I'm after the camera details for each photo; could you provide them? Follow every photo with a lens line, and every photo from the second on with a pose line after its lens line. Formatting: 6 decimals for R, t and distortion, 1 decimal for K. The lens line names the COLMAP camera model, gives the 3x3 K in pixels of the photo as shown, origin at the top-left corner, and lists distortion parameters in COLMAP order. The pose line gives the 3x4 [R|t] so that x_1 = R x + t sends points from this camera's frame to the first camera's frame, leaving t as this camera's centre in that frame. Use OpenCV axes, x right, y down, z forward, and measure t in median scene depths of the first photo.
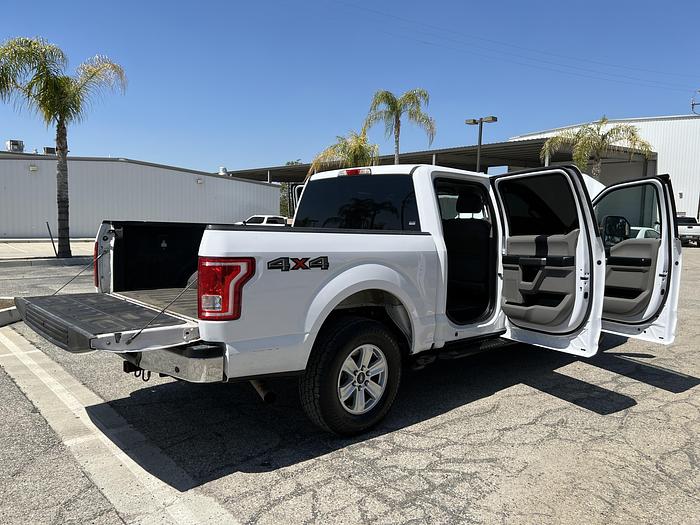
lens RADIAL K [[528.4, 0, 353.2], [0, 528.4, 259.7], [0, 0, 1]] dist [0.055665, -0.064443]
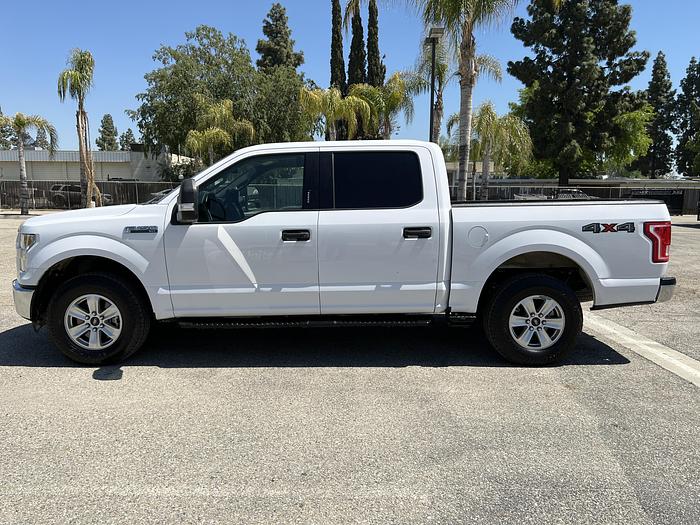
lens RADIAL K [[528.4, 0, 348.6], [0, 528.4, 262.7], [0, 0, 1]] dist [0.055665, -0.064443]
pose [[-0.746875, -0.106182, 0.656432, -0.763749], [0.032260, 0.980221, 0.195261, -0.195428], [-0.664182, 0.167012, -0.728677, 2.389708]]
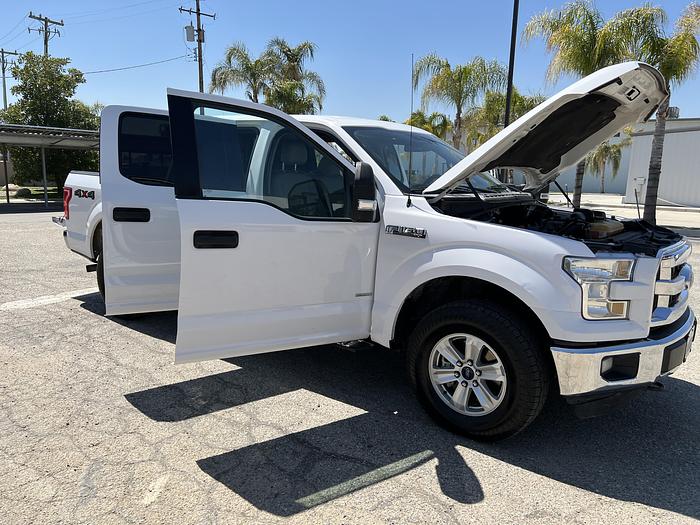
lens RADIAL K [[528.4, 0, 357.1], [0, 528.4, 255.6], [0, 0, 1]] dist [0.055665, -0.064443]
pose [[0.170636, 0.140557, -0.975258, 1.422804], [-0.099454, 0.987176, 0.124873, -0.079792], [0.980302, 0.075686, 0.182426, 1.270988]]
